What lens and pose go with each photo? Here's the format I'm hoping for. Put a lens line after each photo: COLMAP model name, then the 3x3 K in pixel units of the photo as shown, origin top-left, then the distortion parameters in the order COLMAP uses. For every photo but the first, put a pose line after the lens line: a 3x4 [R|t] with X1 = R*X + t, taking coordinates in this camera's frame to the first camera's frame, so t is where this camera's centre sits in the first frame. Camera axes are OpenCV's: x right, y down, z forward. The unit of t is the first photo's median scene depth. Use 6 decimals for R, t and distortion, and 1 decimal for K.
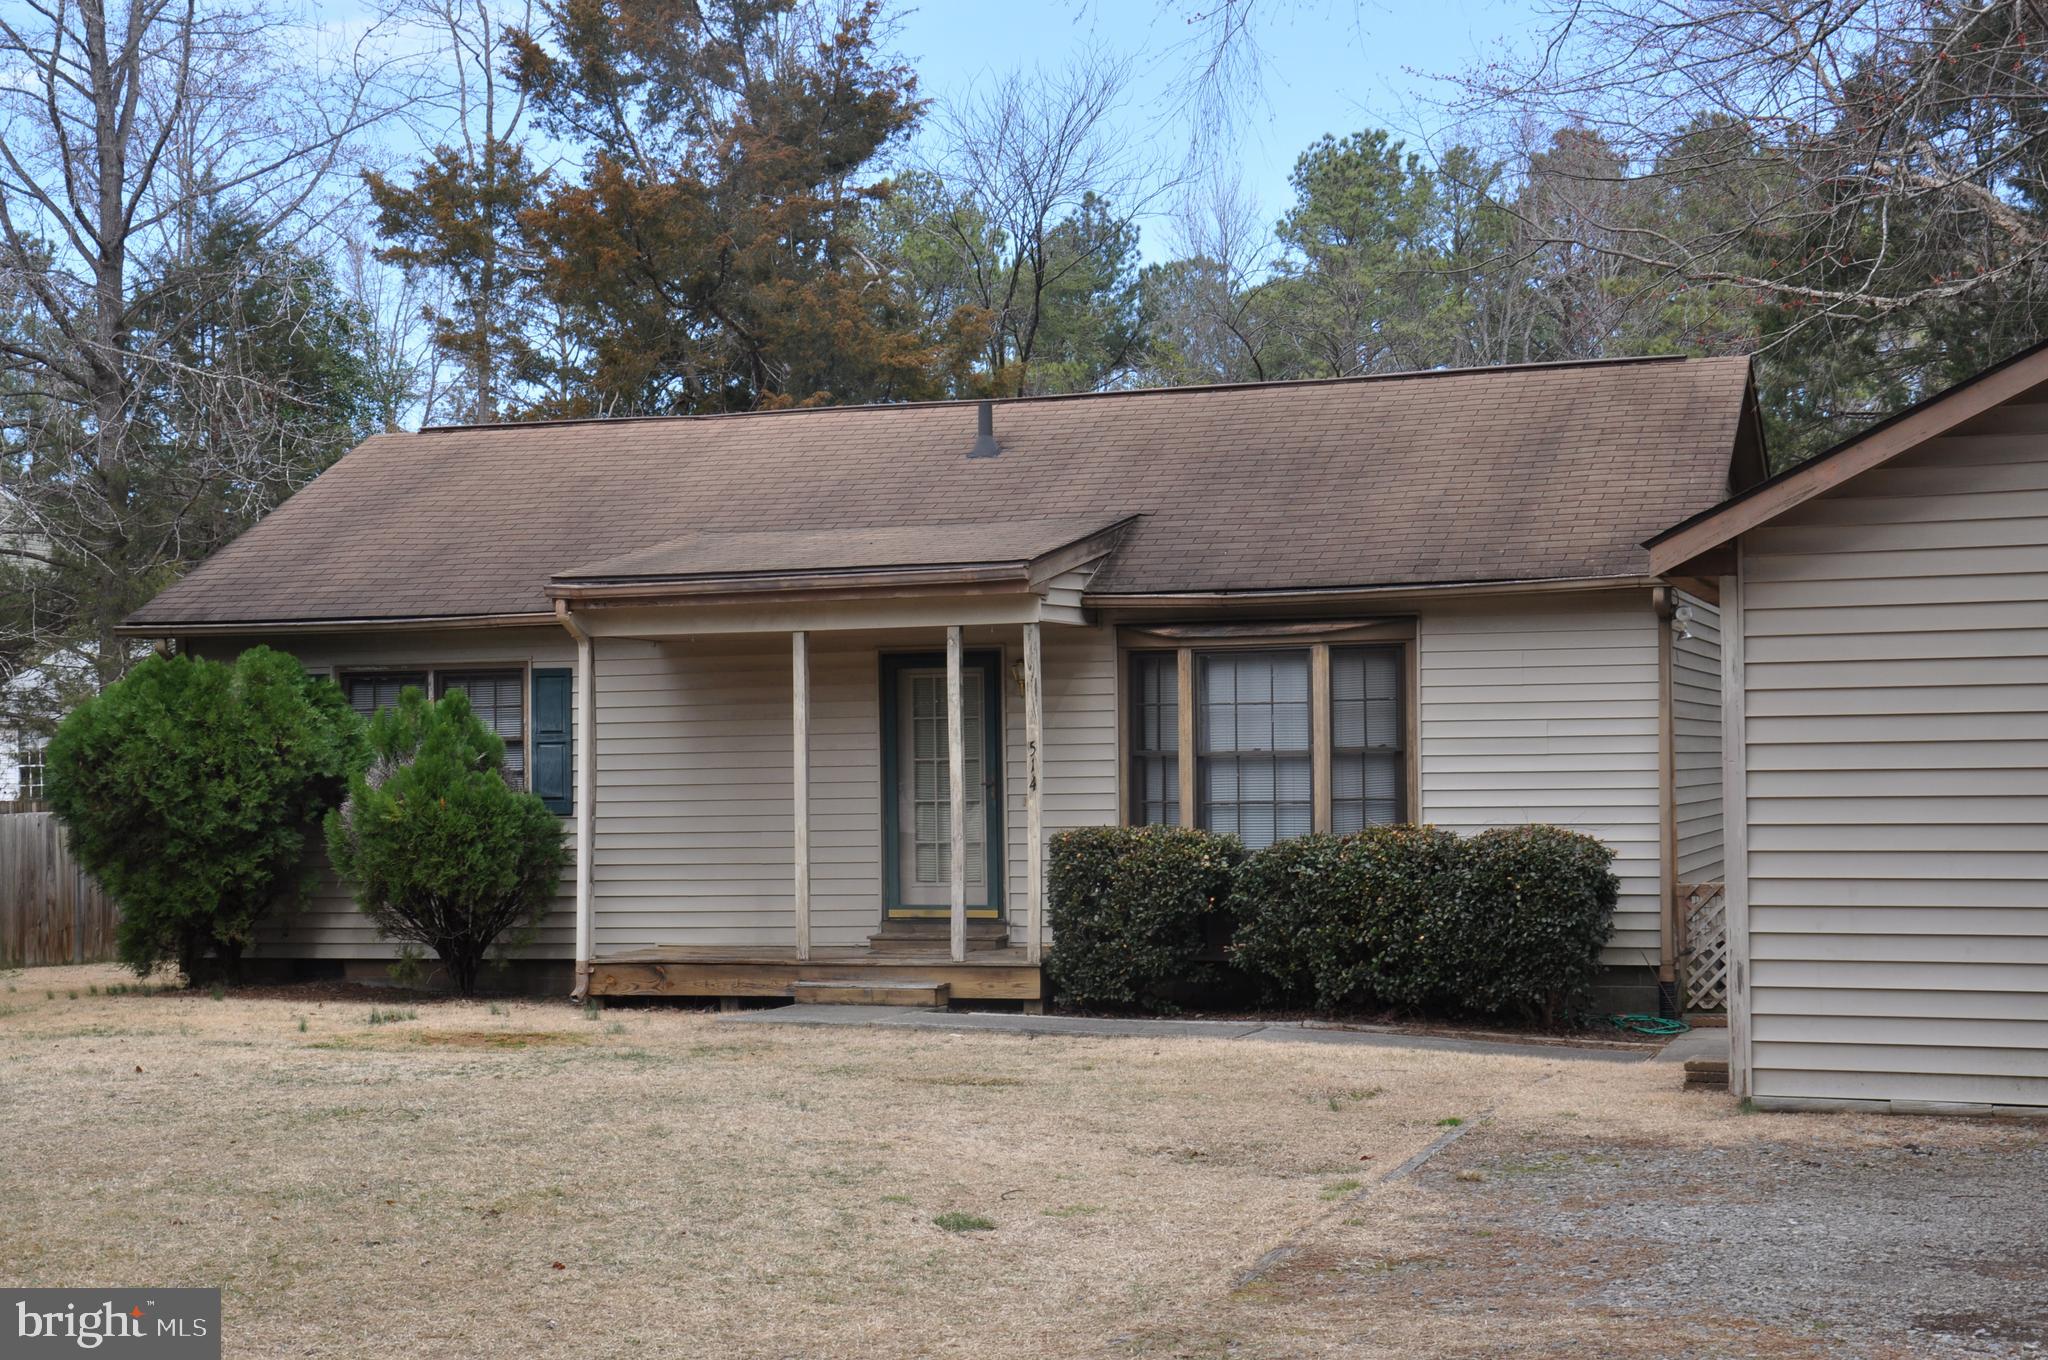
lens RADIAL K [[3045.8, 0, 1015.1], [0, 3045.8, 711.5], [0, 0, 1]] dist [0.127980, 0.662522]
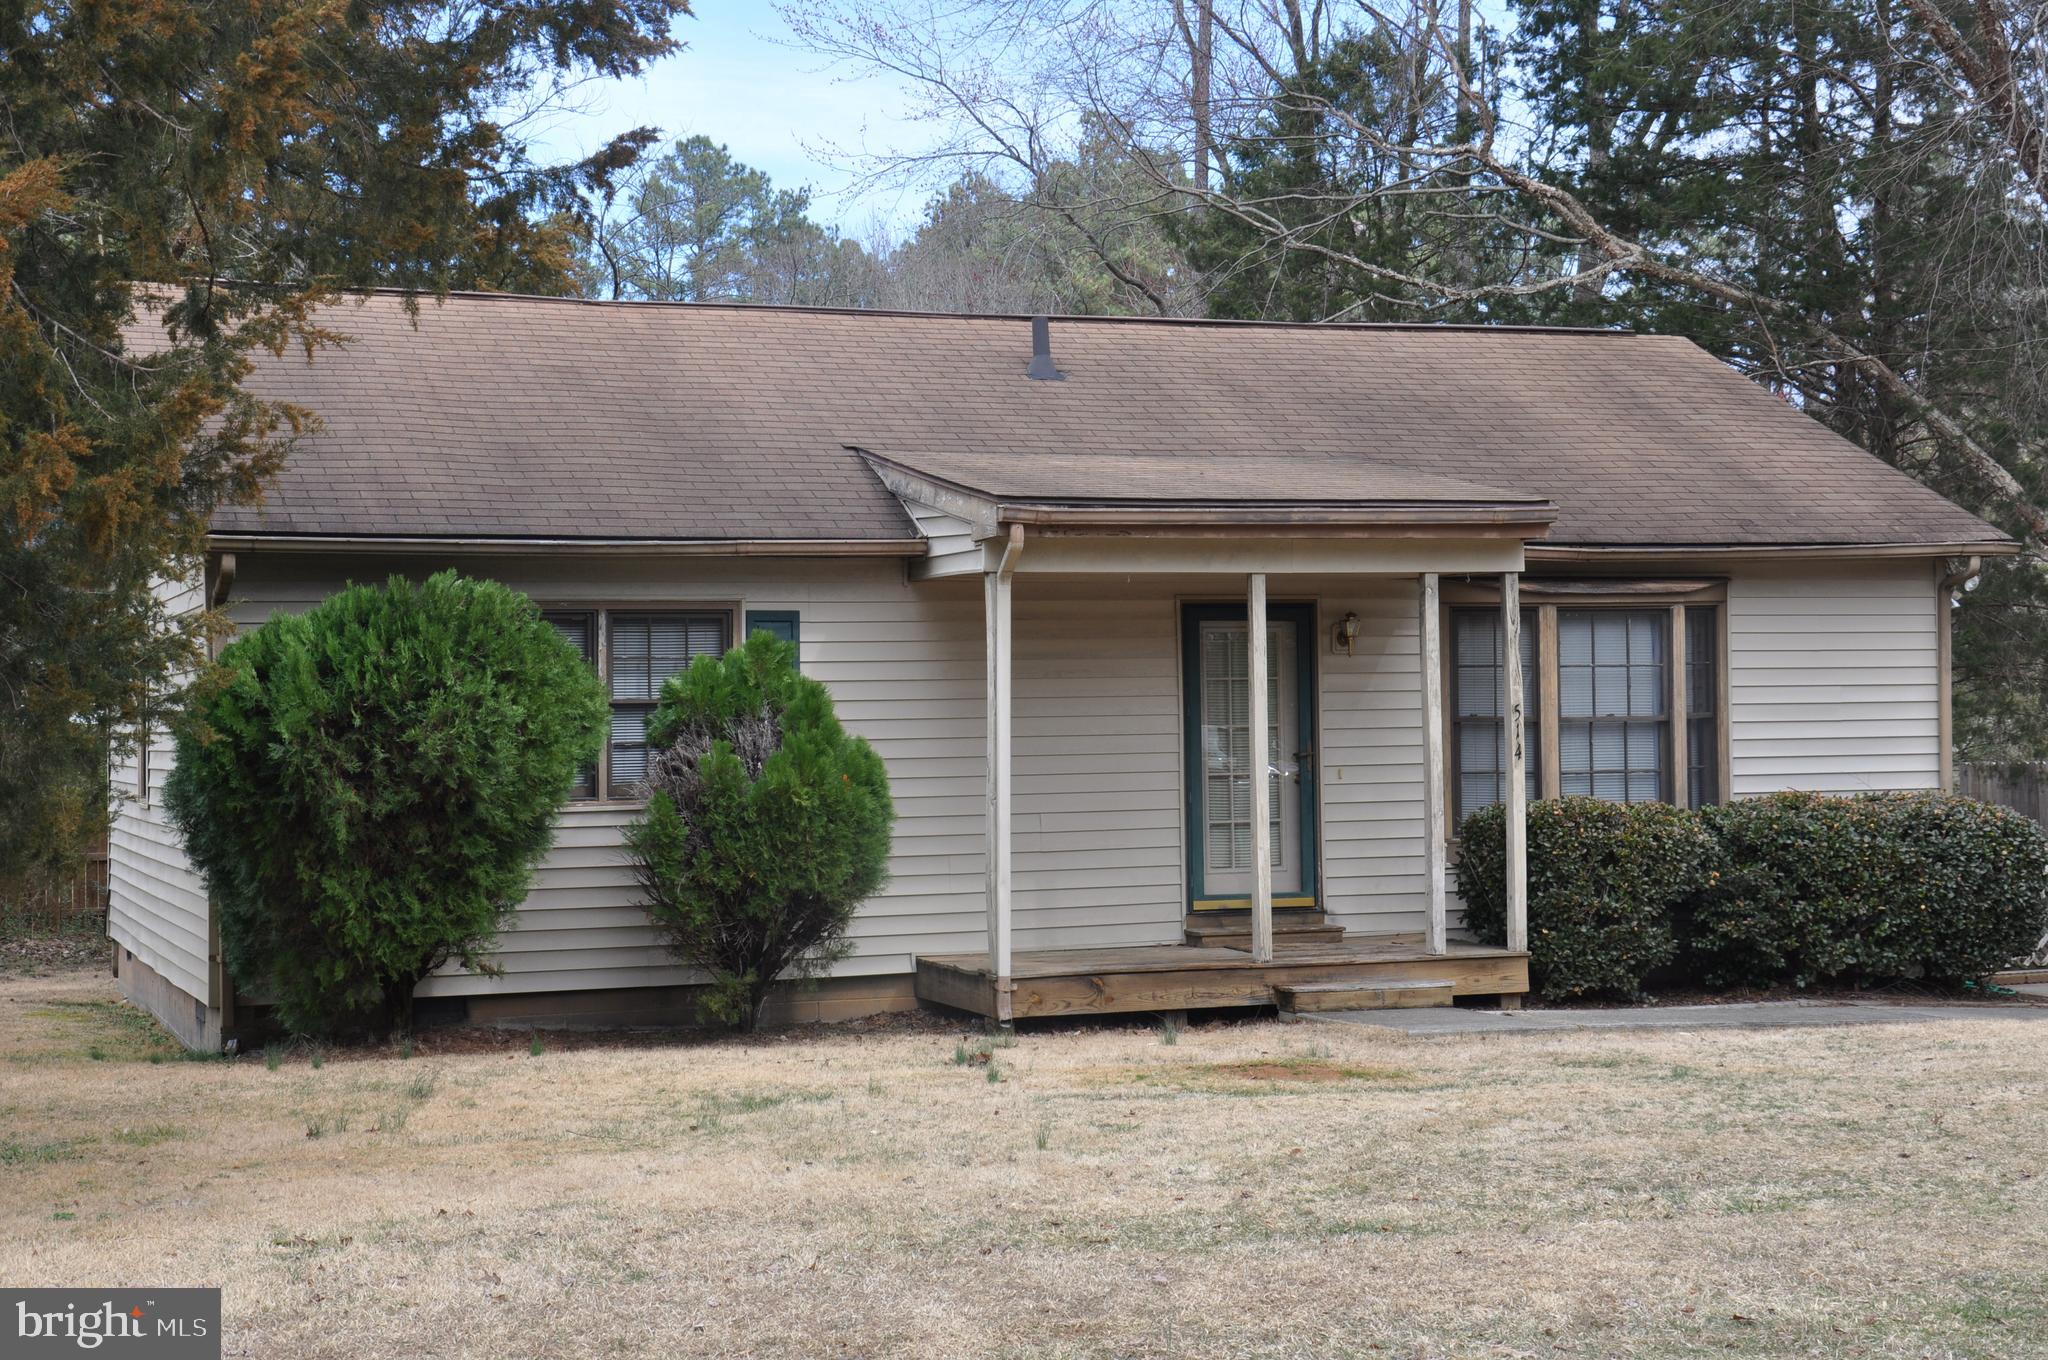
lens RADIAL K [[3045.8, 0, 1015.1], [0, 3045.8, 711.5], [0, 0, 1]] dist [0.127980, 0.662522]
pose [[0.773444, 0.004134, 0.633851, -0.654823], [-0.006553, 0.999977, 0.001474, 0.011132], [-0.633831, -0.005294, 0.773453, 0.385205]]
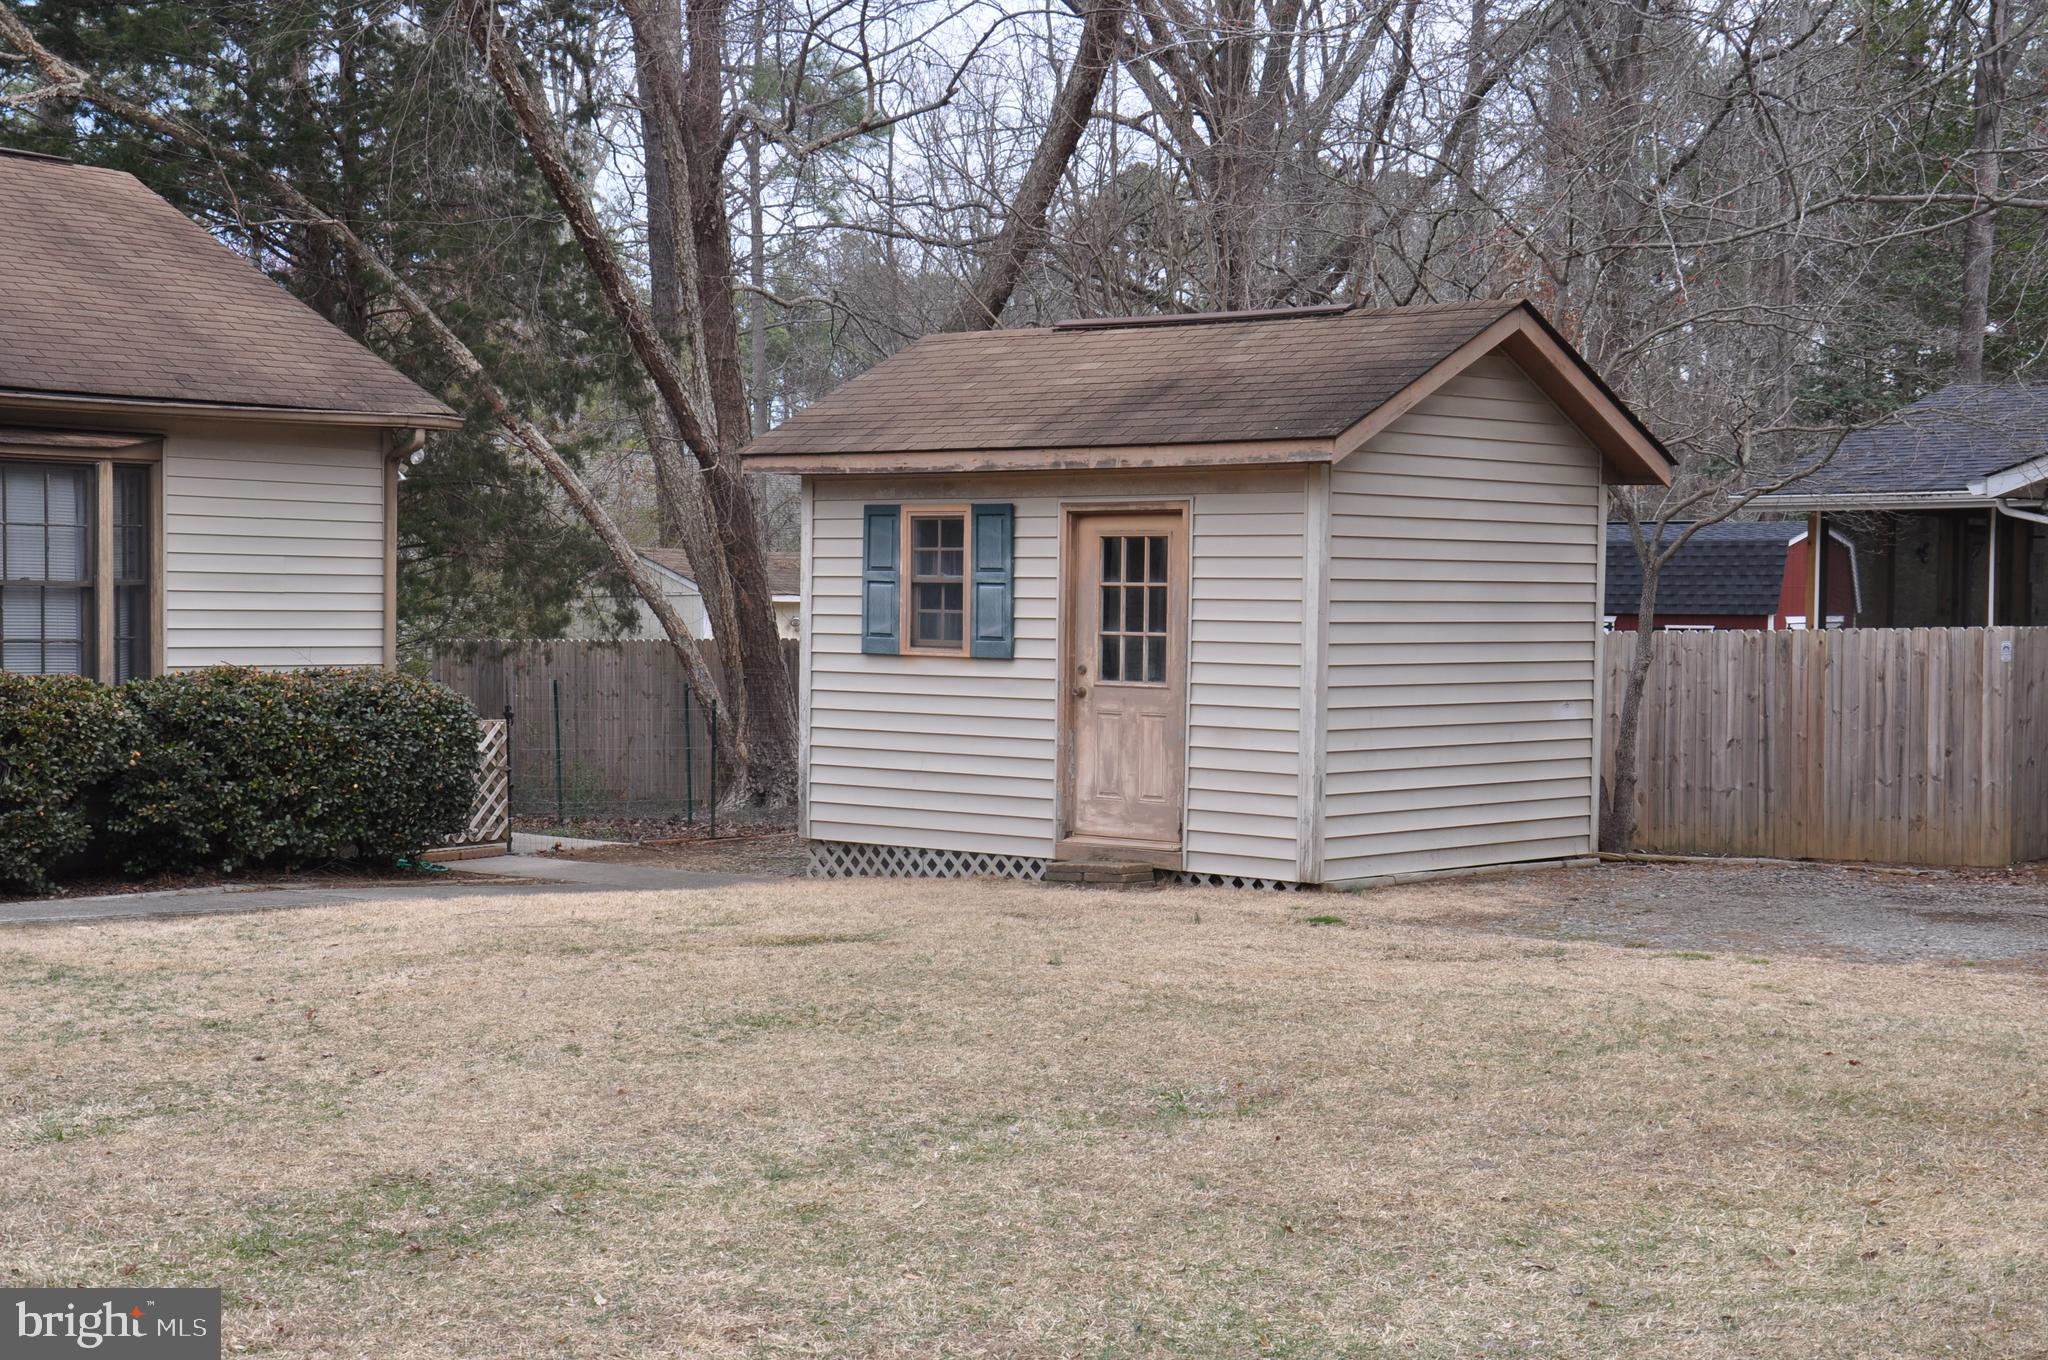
lens RADIAL K [[3045.8, 0, 1015.1], [0, 3045.8, 711.5], [0, 0, 1]] dist [0.127980, 0.662522]
pose [[0.401967, -0.016486, 0.915506, -0.599260], [-0.033174, 0.998919, 0.032554, 0.012056], [-0.915053, -0.043457, 0.400986, 0.396010]]
